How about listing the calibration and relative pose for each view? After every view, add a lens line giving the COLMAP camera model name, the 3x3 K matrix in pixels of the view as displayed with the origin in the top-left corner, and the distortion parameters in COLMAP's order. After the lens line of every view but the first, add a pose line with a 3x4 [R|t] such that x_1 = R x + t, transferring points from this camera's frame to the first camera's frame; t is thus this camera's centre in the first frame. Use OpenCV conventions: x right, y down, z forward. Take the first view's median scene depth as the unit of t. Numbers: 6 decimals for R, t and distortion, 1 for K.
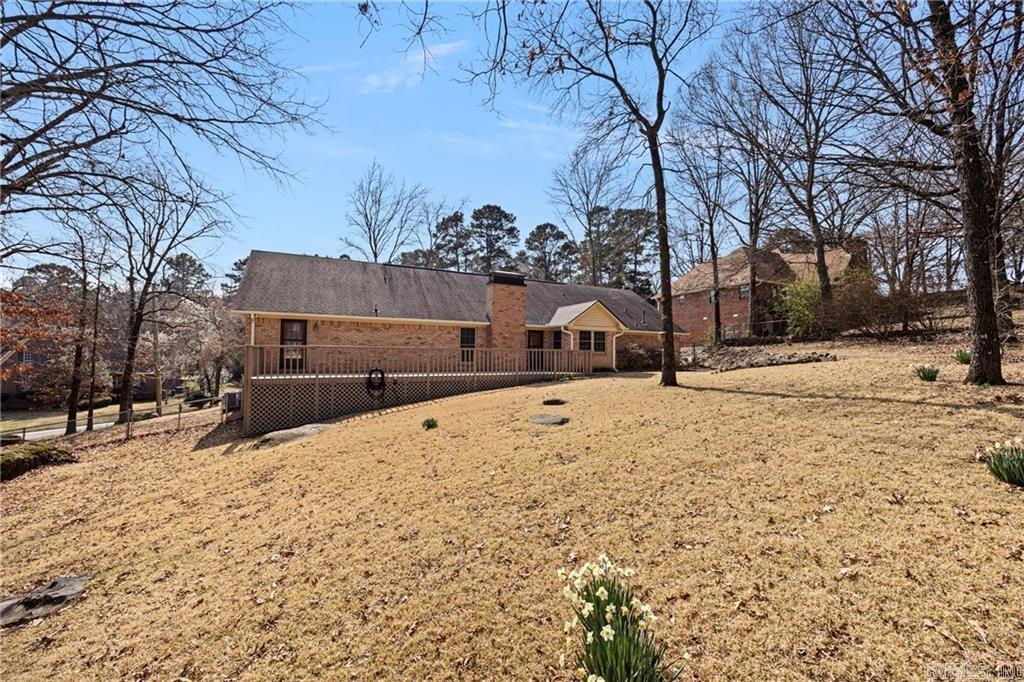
lens RADIAL K [[400.8, 0, 509.8], [0, 400.8, 347.4], [0, 0, 1]] dist [0.076990, 0.000002]
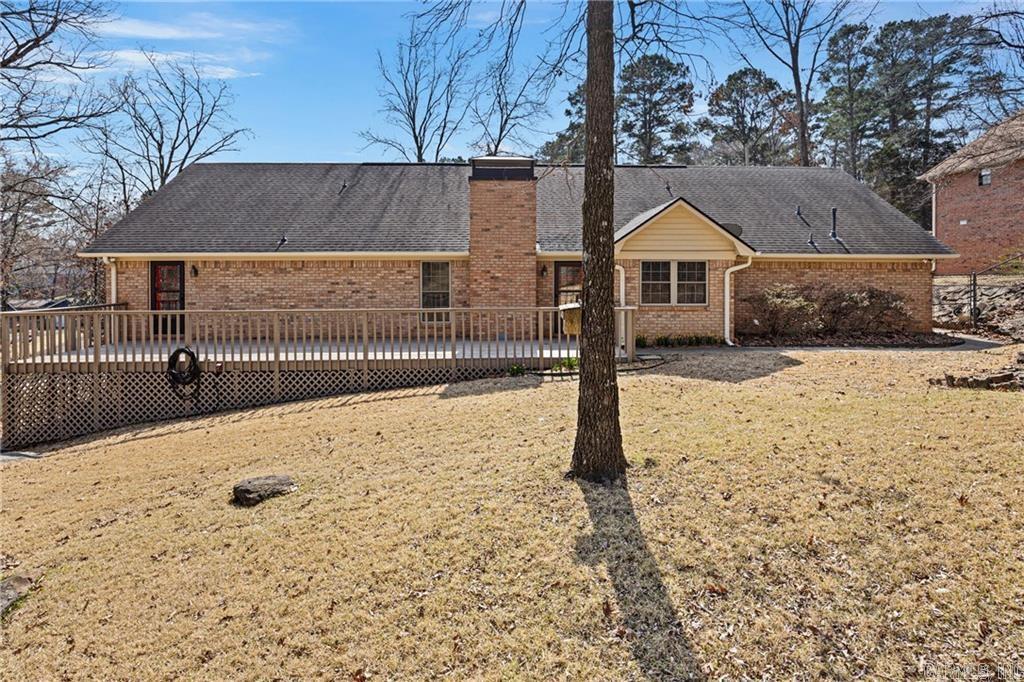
lens RADIAL K [[537.9, 0, 511.5], [0, 537.9, 274.3], [0, 0, 1]] dist [0.001970, 0.000838]
pose [[0.916365, -0.013250, -0.400125, 0.291494], [0.019897, 0.999724, 0.012462, -0.037952], [0.399850, -0.019381, 0.916376, 0.335071]]
